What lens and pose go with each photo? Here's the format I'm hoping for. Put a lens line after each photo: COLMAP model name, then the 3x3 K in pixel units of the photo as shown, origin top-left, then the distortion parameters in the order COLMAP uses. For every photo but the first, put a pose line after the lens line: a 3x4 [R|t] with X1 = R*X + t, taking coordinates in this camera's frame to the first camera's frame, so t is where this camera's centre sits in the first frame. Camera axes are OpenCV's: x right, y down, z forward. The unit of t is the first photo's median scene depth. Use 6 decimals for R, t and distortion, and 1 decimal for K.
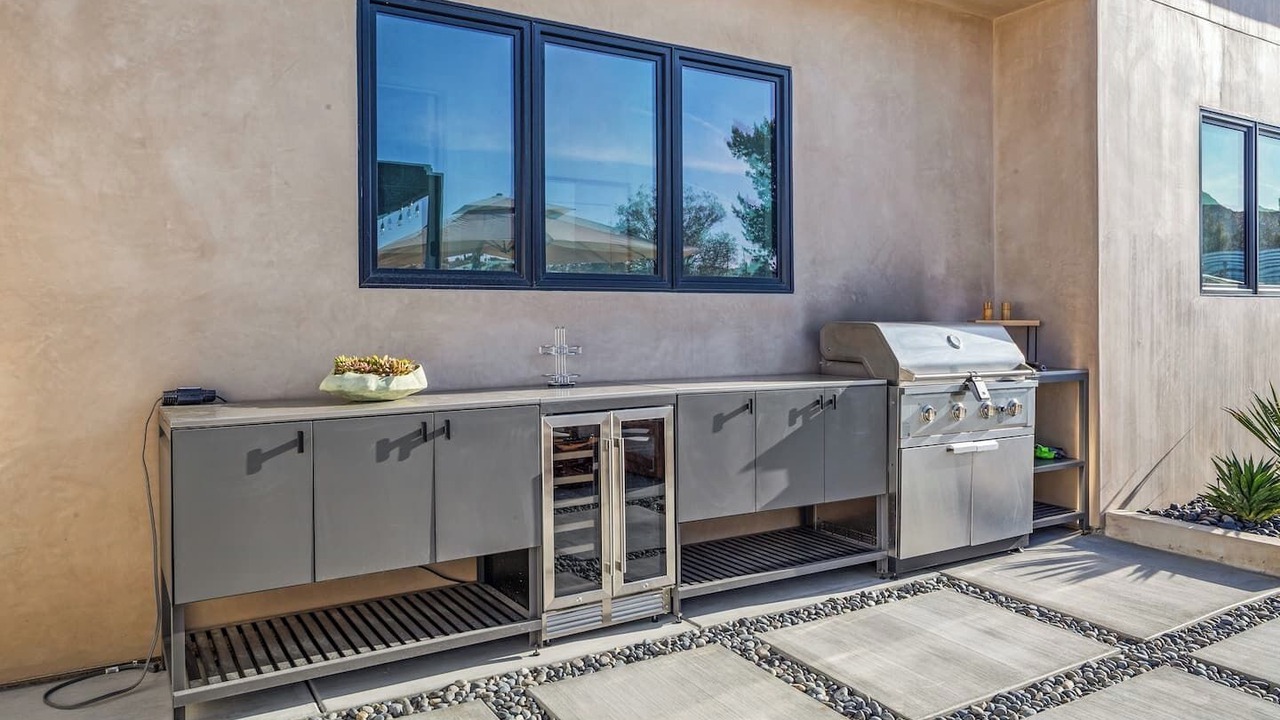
lens RADIAL K [[880.7, 0, 637.5], [0, 880.7, 323.7], [0, 0, 1]] dist [0.003572, -0.000112]
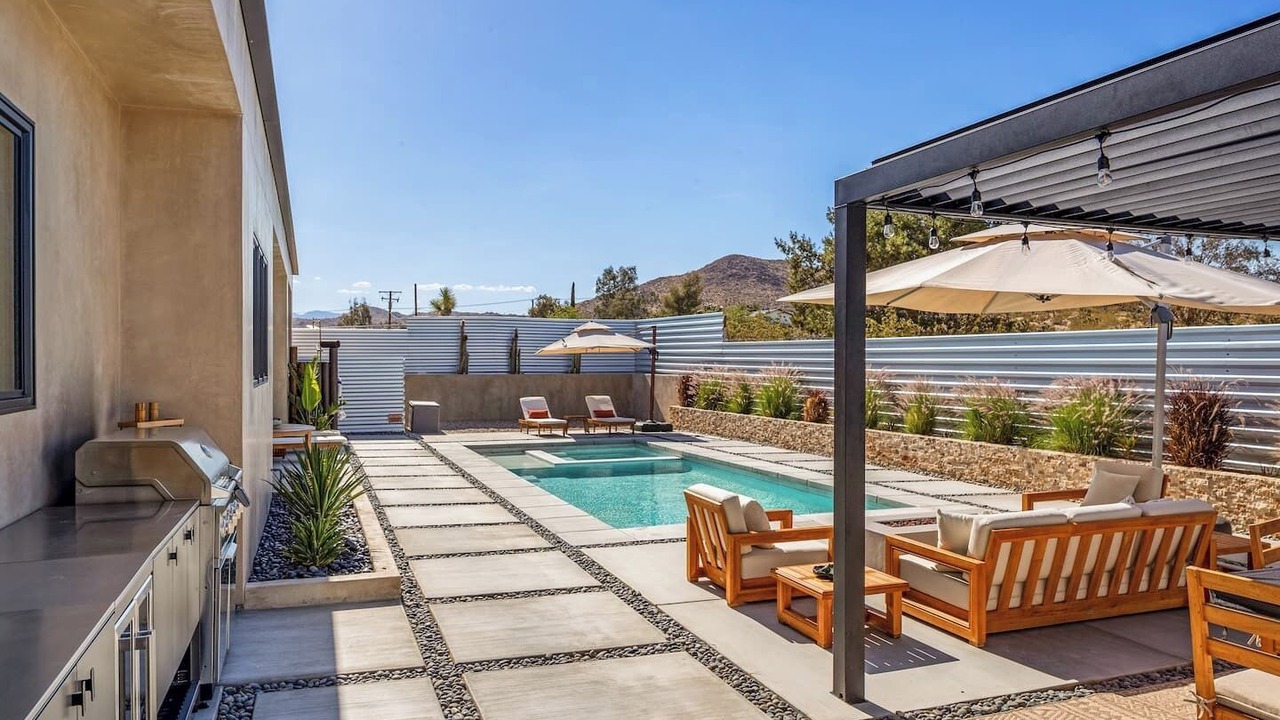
lens RADIAL K [[880.7, 0, 638.8], [0, 880.7, 362.8], [0, 0, 1]] dist [0.003572, -0.000112]
pose [[0.194538, 0.002718, 0.980891, -0.459321], [0.006677, 0.999969, -0.004095, -0.063003], [-0.980872, 0.007346, 0.194514, 0.287564]]
